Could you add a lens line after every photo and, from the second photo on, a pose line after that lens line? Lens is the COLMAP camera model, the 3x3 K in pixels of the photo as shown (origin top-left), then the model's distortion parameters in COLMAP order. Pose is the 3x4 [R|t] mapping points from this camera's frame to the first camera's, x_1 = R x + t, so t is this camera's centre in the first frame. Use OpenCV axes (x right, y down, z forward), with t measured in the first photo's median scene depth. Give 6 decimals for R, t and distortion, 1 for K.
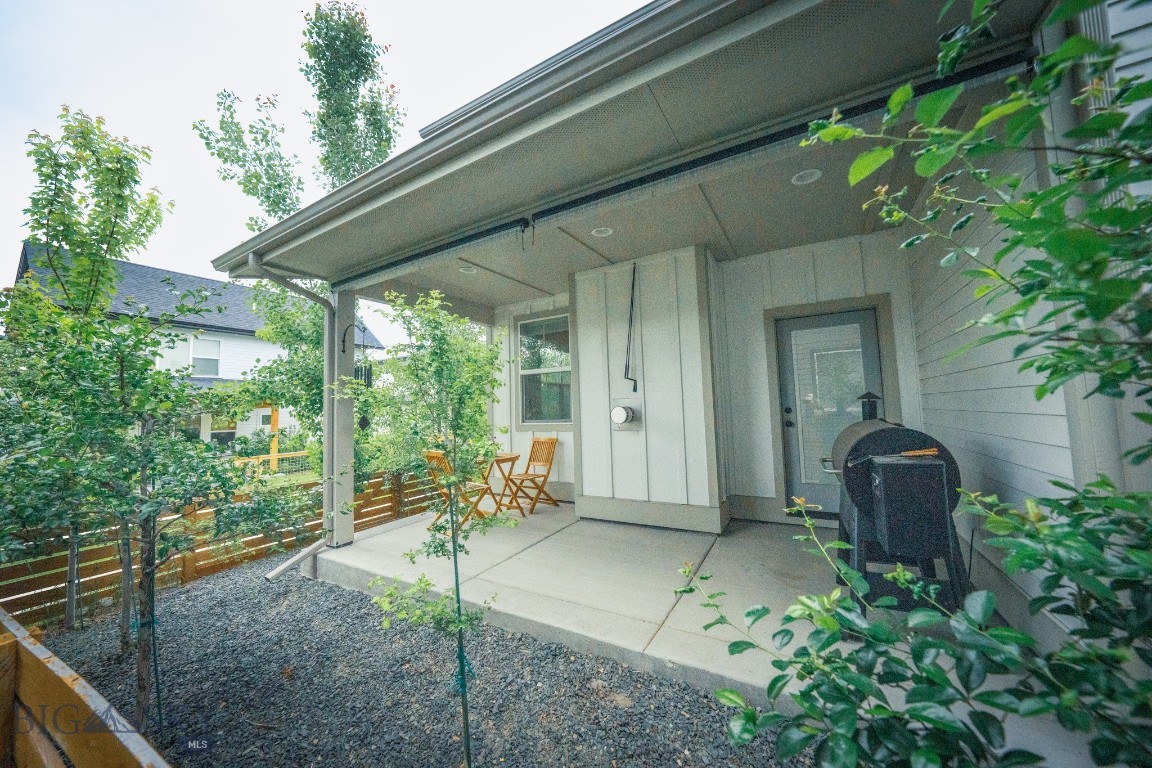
lens RADIAL K [[396.5, 0, 580.3], [0, 396.5, 379.4], [0, 0, 1]] dist [-0.022417, 0.000089]
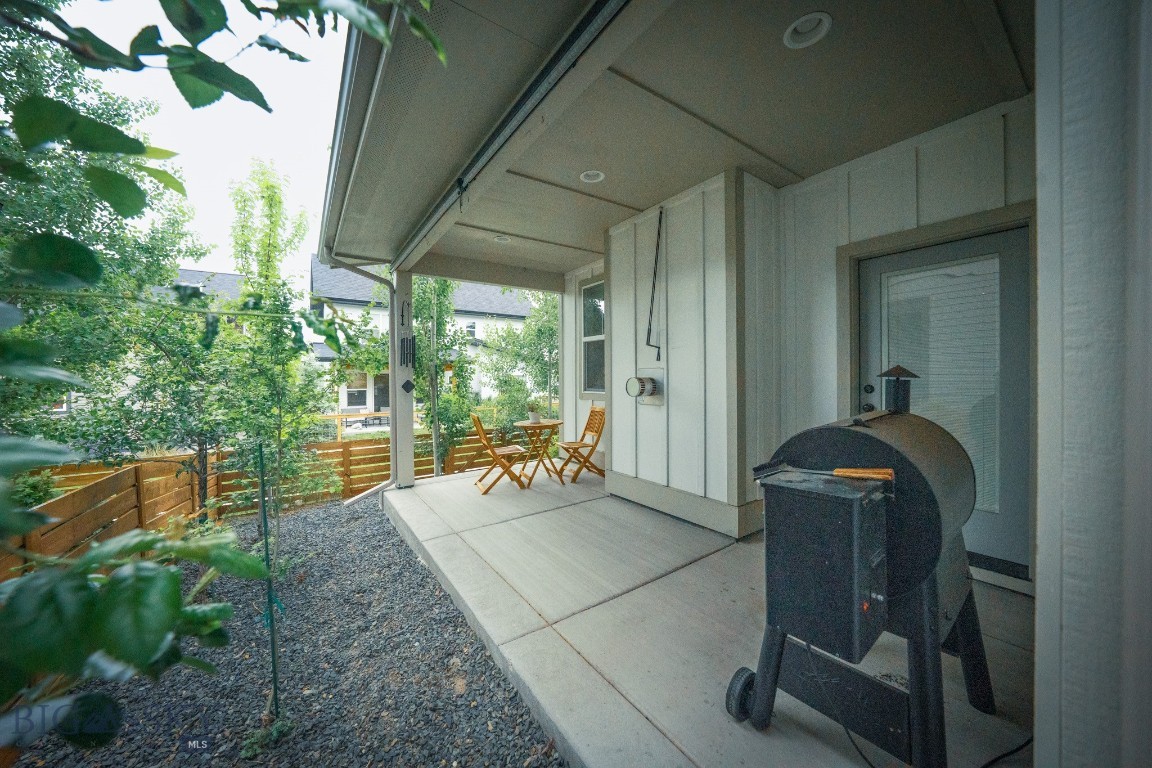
lens RADIAL K [[396.5, 0, 580.3], [0, 396.5, 379.4], [0, 0, 1]] dist [-0.022417, 0.000089]
pose [[0.907495, 0.026482, -0.419228, 0.348664], [0.009521, 0.996458, 0.083554, -0.001826], [0.419956, -0.079816, 0.904028, 0.147260]]
